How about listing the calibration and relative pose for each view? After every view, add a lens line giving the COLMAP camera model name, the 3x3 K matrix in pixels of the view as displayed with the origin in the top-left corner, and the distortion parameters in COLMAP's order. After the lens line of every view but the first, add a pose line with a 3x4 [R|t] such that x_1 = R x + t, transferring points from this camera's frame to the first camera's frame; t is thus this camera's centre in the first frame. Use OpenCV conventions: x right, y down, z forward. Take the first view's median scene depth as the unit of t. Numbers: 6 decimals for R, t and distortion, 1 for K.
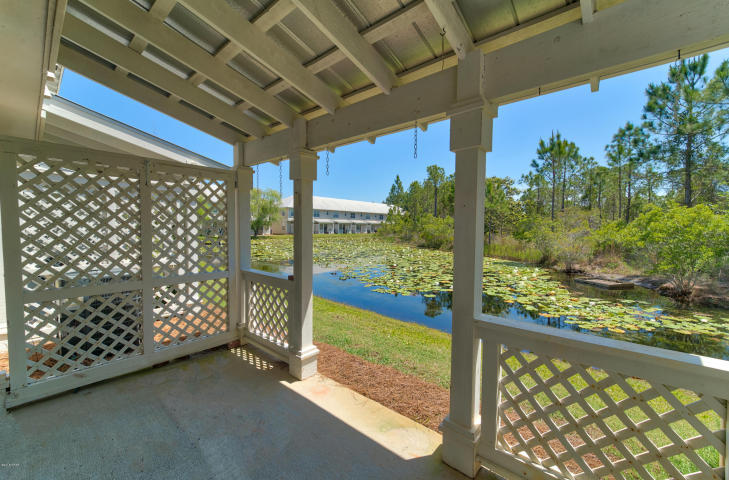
lens RADIAL K [[295.7, 0, 364.9], [0, 295.7, 232.5], [0, 0, 1]] dist [0.022394, 0.000389]
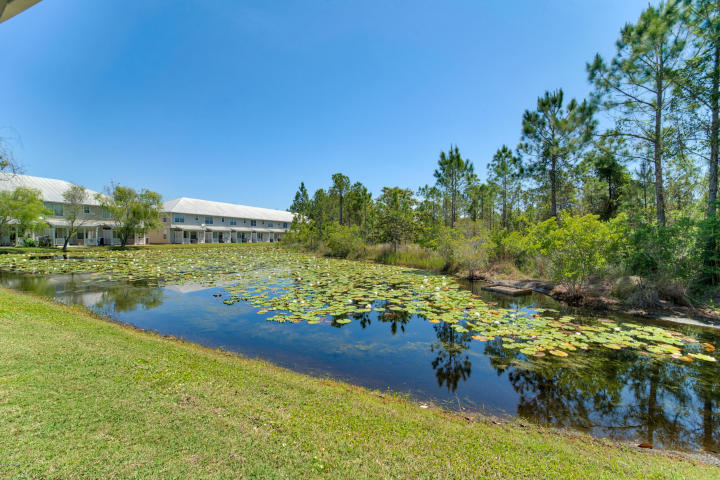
lens RADIAL K [[285.2, 0, 363.6], [0, 285.2, 241.2], [0, 0, 1]] dist [0.002644, 0.000039]
pose [[0.948890, -0.004294, 0.315579, 0.016745], [0.004232, 0.999991, 0.000880, -0.000286], [-0.315579, 0.000501, 0.948899, 0.147275]]
